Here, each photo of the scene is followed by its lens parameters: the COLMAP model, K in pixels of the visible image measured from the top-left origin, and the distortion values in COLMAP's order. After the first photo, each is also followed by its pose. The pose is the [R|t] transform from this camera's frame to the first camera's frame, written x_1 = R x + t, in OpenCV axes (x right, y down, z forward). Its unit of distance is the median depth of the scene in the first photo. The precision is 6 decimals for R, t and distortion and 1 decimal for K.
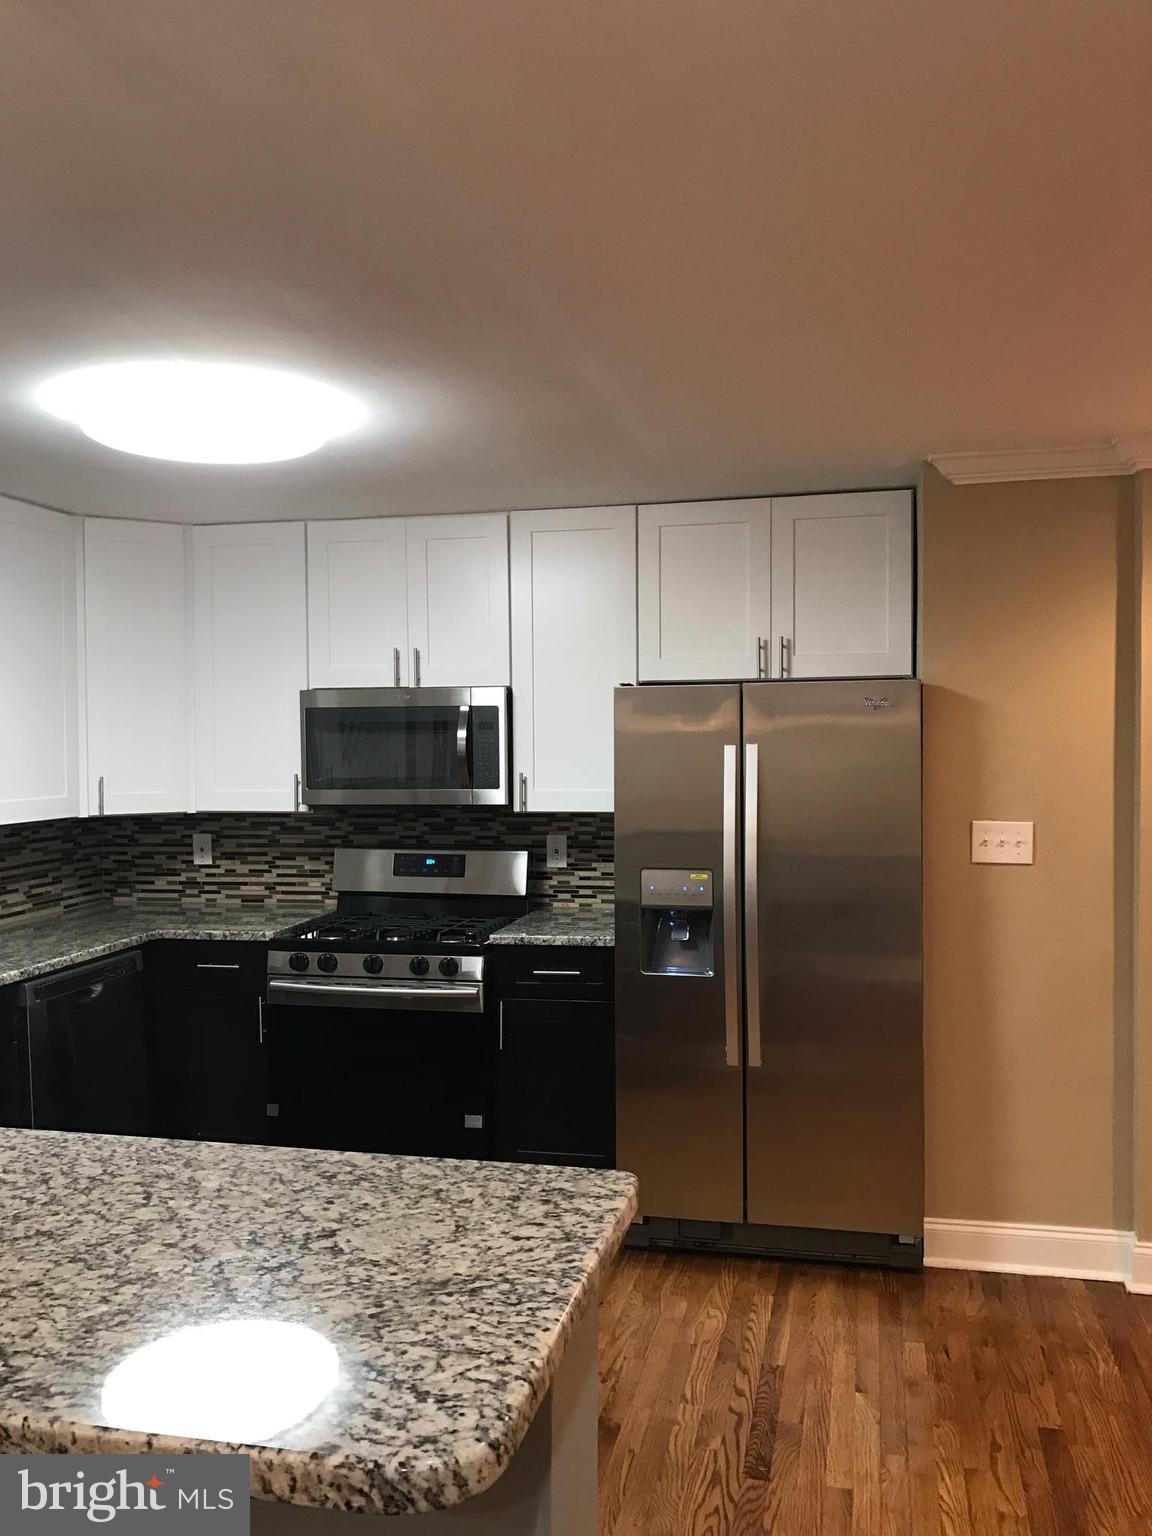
lens RADIAL K [[1250.2, 0, 582.2], [0, 1250.2, 755.7], [0, 0, 1]] dist [0.022569, -0.015839]
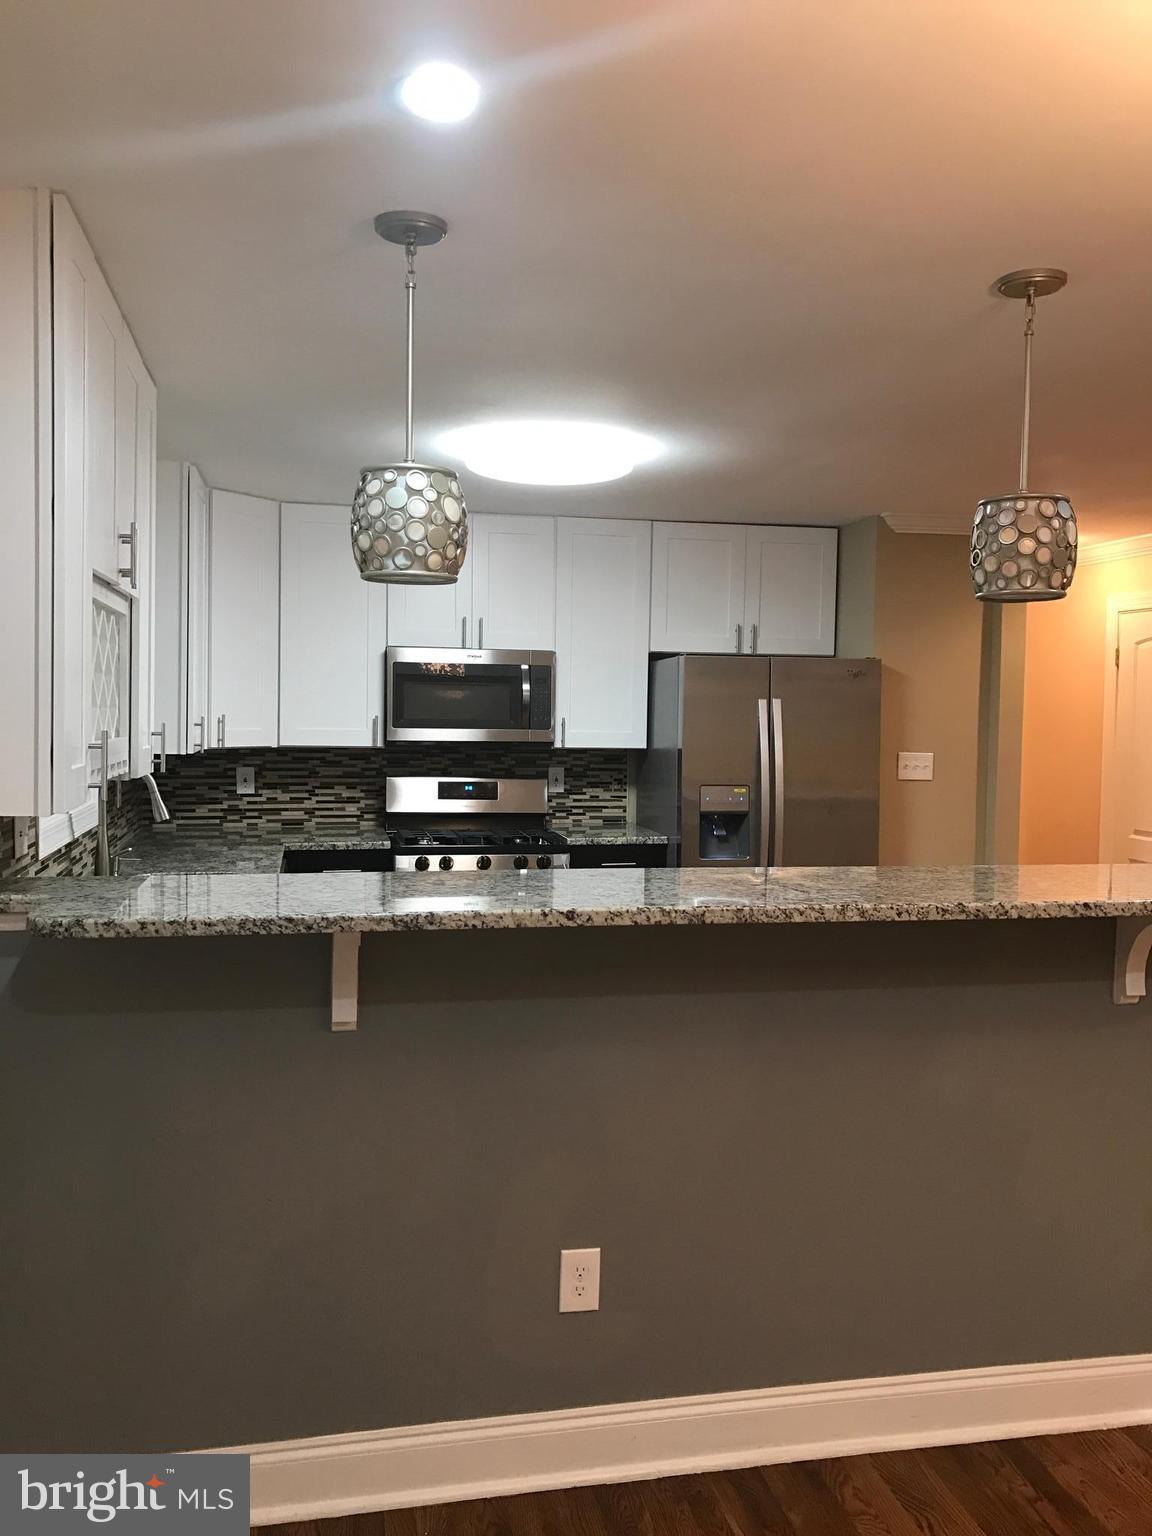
lens RADIAL K [[1177.3, 0, 623.2], [0, 1177.3, 736.7], [0, 0, 1]] dist [0.051913, 0.000545]
pose [[0.912736, 0.013002, 0.408344, -0.469024], [-0.017681, 0.999814, 0.007686, 0.021794], [-0.408168, -0.014235, 0.912796, -0.144995]]
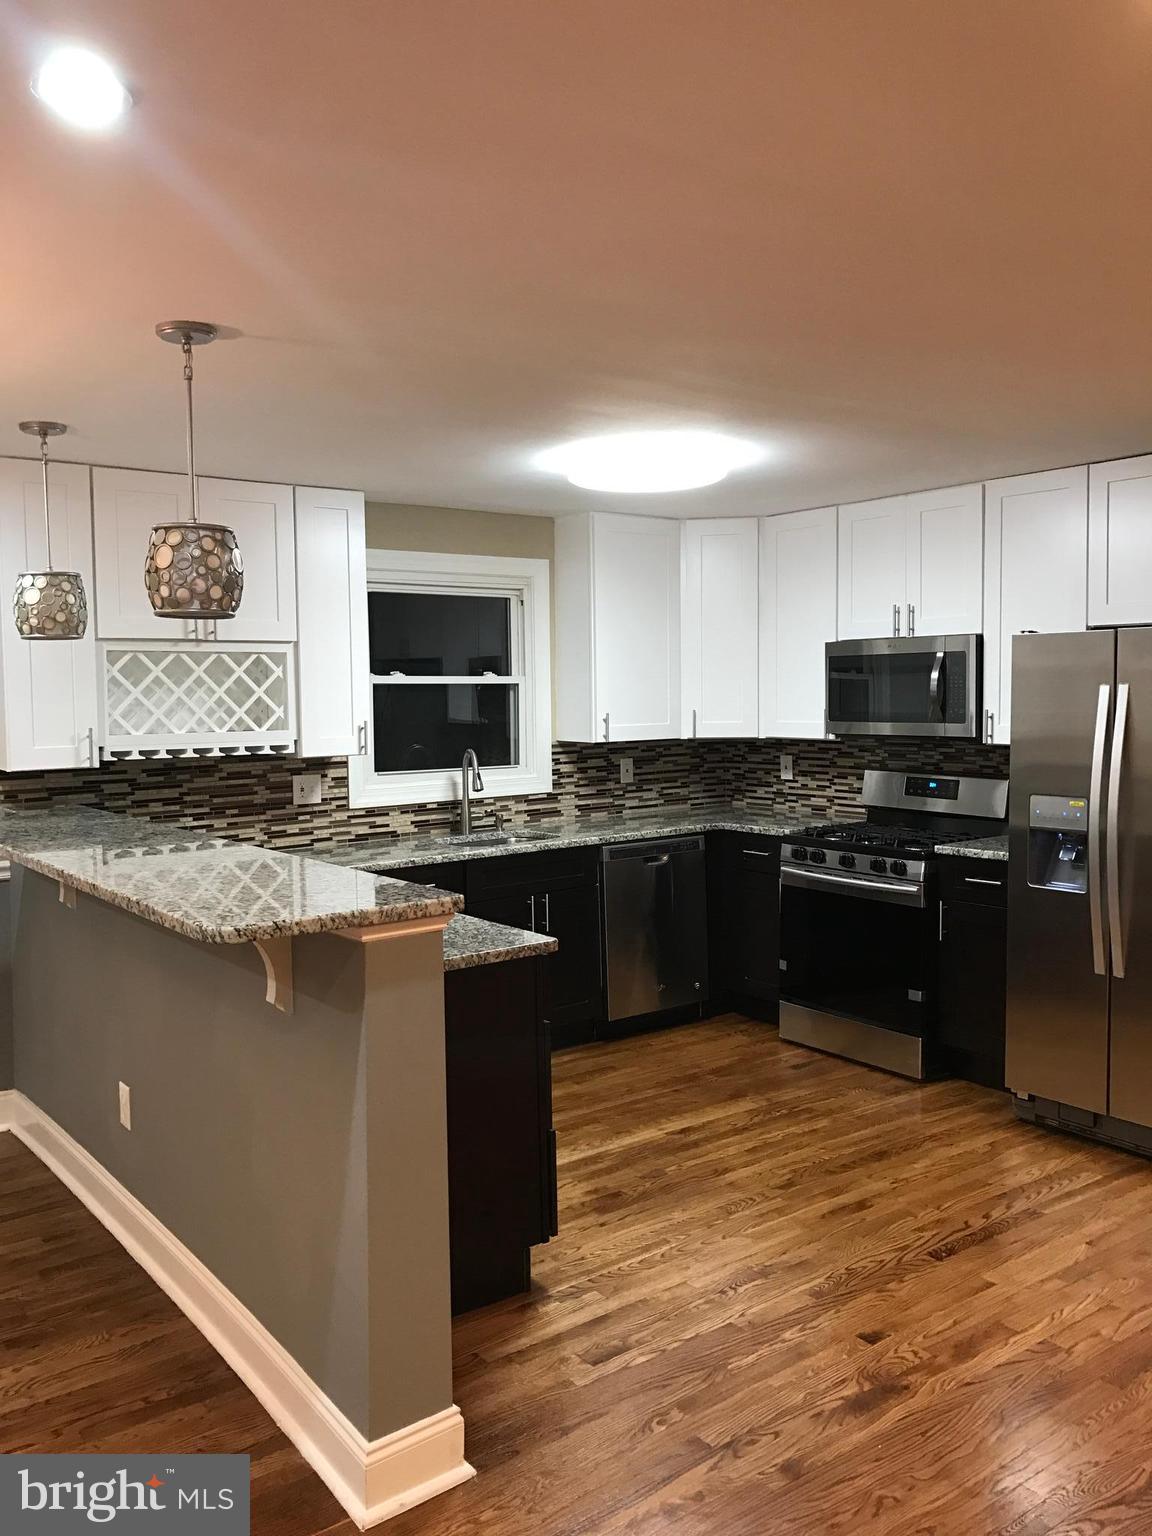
lens RADIAL K [[1250.2, 0, 582.2], [0, 1250.2, 755.7], [0, 0, 1]] dist [0.022569, -0.015839]
pose [[0.757123, 0.034889, -0.652340, 0.404742], [-0.002859, 0.998740, 0.050097, -0.000797], [0.653266, -0.036065, 0.756269, -0.110788]]
